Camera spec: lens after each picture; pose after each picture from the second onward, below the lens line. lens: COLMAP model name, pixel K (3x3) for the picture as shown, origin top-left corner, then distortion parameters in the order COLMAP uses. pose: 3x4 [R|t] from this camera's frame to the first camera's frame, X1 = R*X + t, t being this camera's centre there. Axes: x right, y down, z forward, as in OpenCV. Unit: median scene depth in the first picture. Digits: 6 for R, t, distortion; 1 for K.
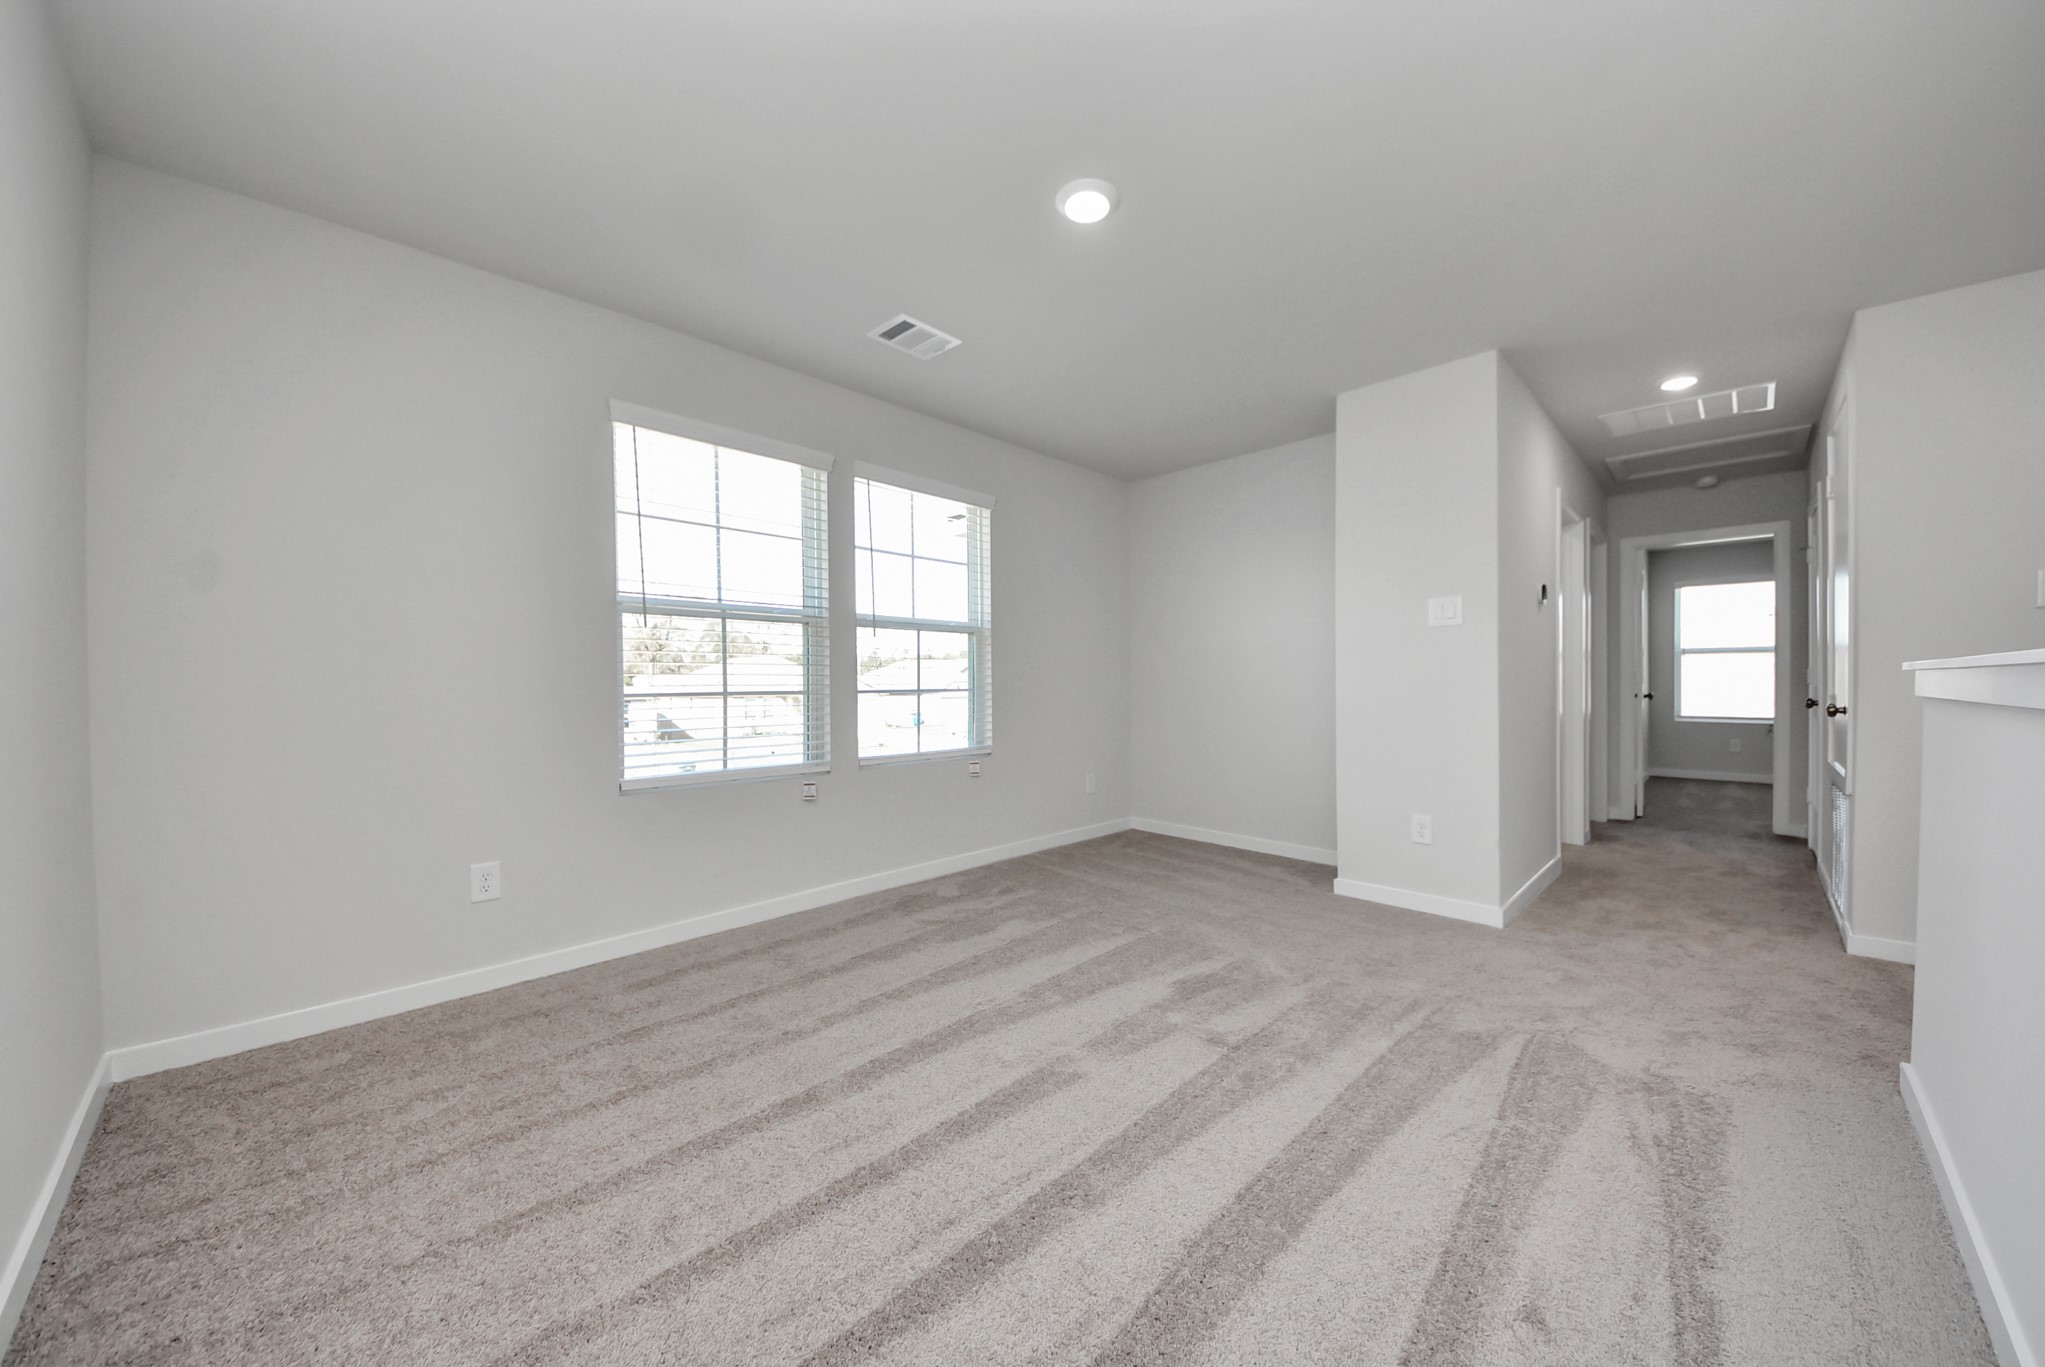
lens RADIAL K [[742.4, 0, 1002.9], [0, 742.4, 689.3], [0, 0, 1]] dist [0.011410, -0.010512]
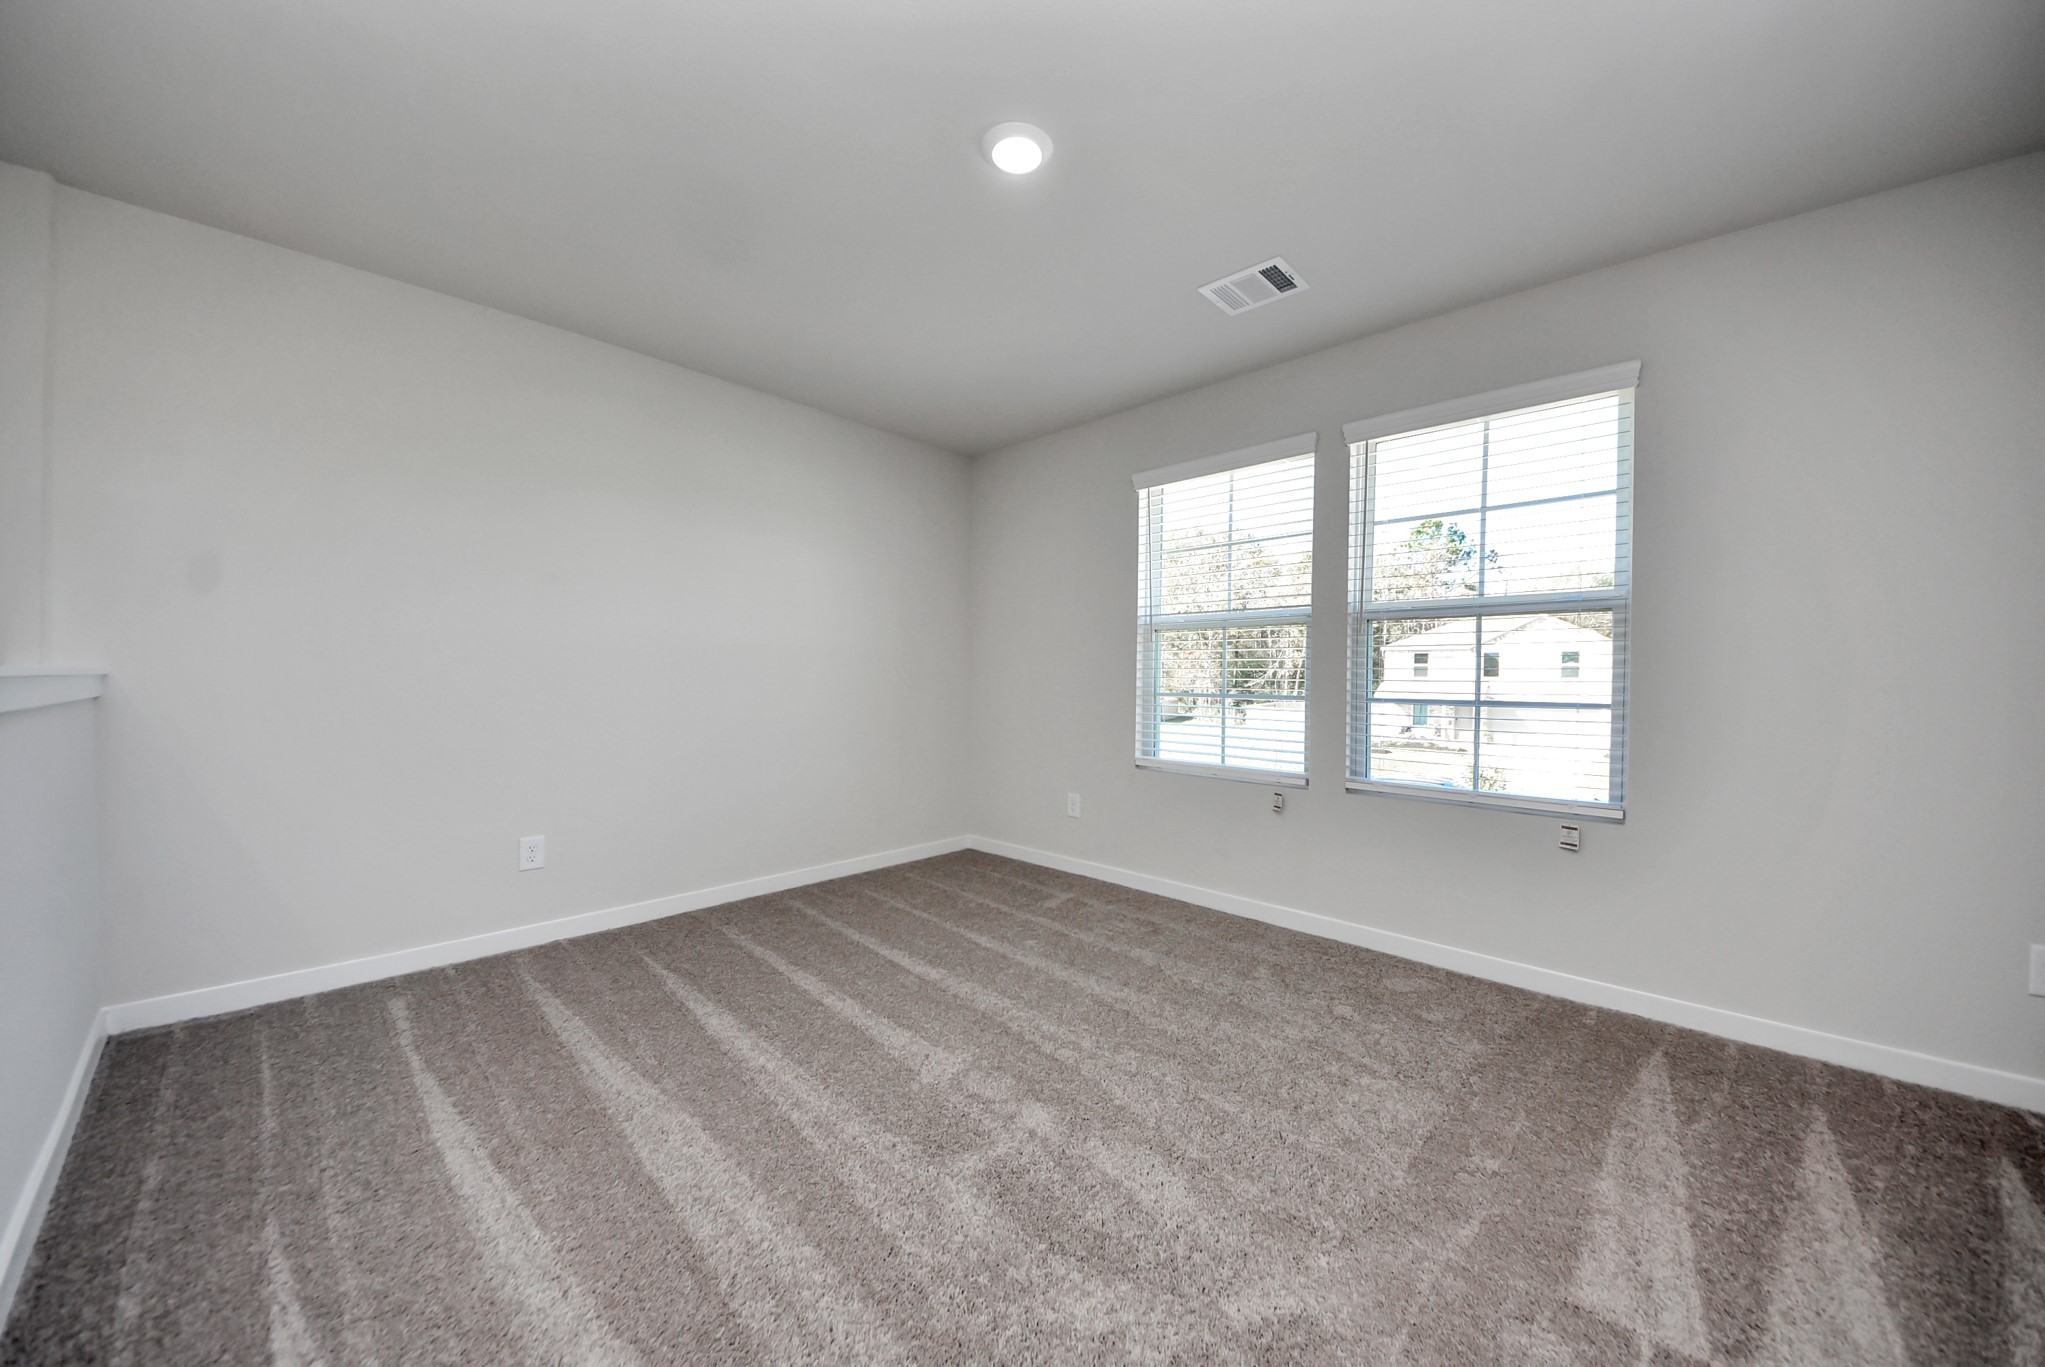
lens RADIAL K [[707.6, 0, 1020.6], [0, 707.6, 690.7], [0, 0, 1]] dist [-0.001048, -0.008925]
pose [[-0.000916, 0.017316, -0.999850, 0.517407], [-0.026443, 0.999500, 0.017334, -0.008920], [0.999650, 0.026455, -0.000457, 0.544329]]
